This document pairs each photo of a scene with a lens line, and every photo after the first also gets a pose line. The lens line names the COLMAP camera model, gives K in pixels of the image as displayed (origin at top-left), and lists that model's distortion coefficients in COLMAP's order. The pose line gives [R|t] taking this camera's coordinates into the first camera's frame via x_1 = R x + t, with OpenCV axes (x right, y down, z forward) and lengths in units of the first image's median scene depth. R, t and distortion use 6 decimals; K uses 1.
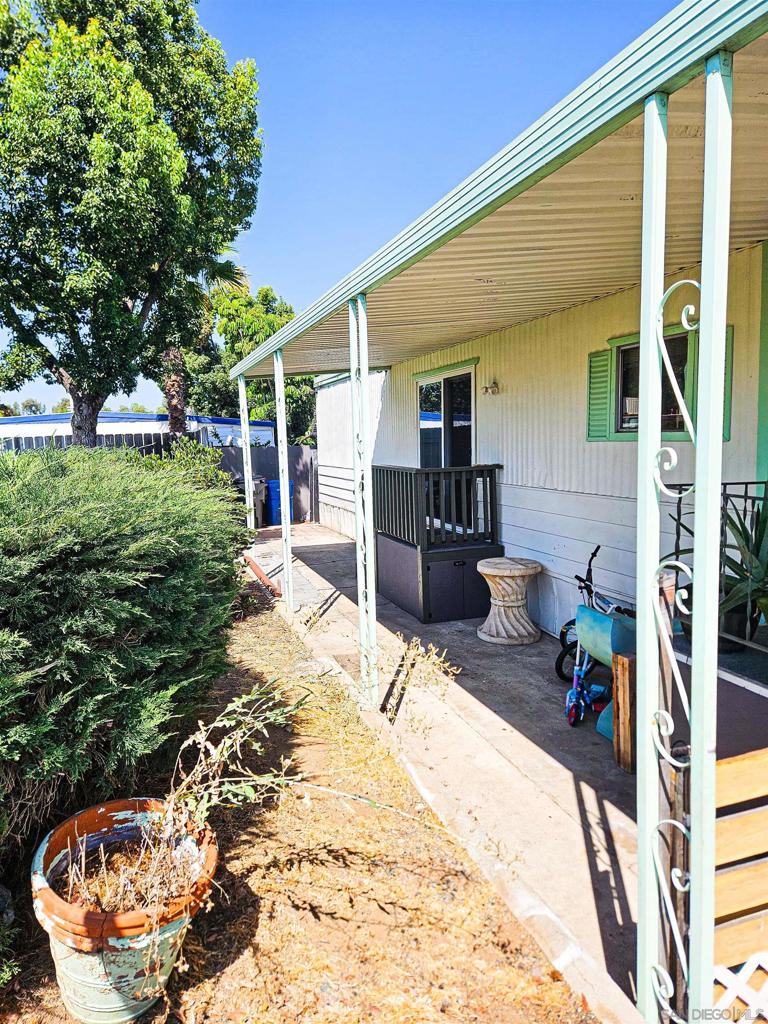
lens RADIAL K [[683.9, 0, 385.0], [0, 683.9, 514.5], [0, 0, 1]] dist [0.028931, -0.001245]
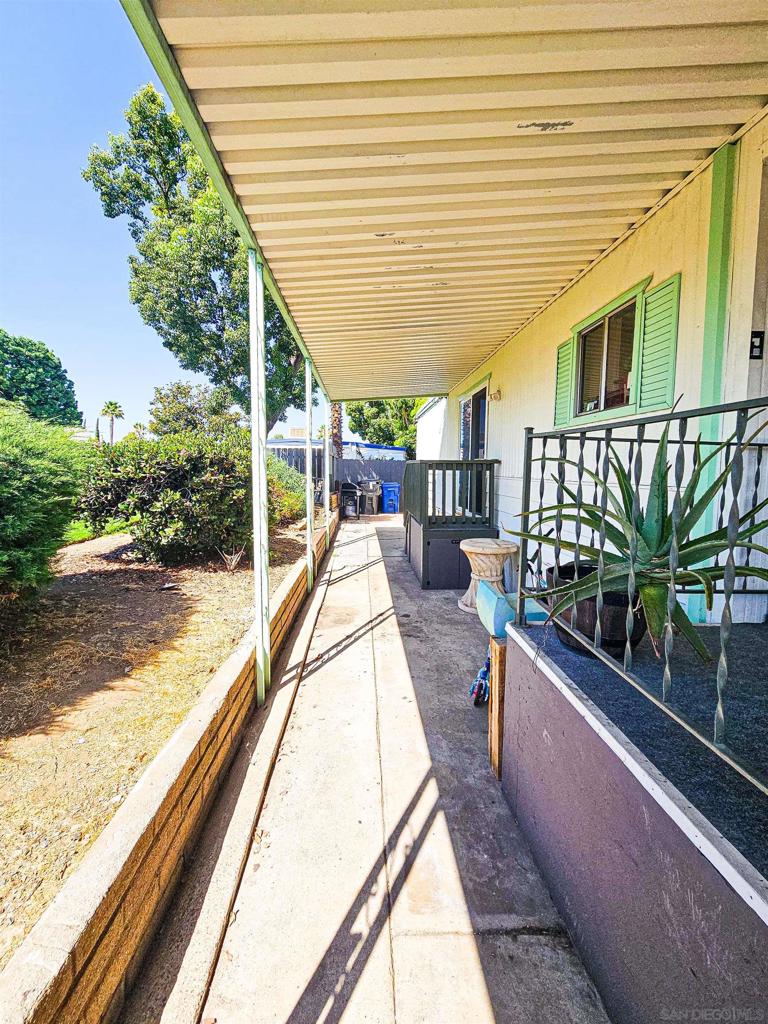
lens RADIAL K [[441.2, 0, 383.3], [0, 441.2, 507.3], [0, 0, 1]] dist [0.003303, 0.000188]
pose [[0.962158, 0.056470, -0.266576, 0.208959], [-0.061782, 0.998023, -0.011574, 0.032407], [0.265395, 0.027605, 0.963744, 0.255603]]
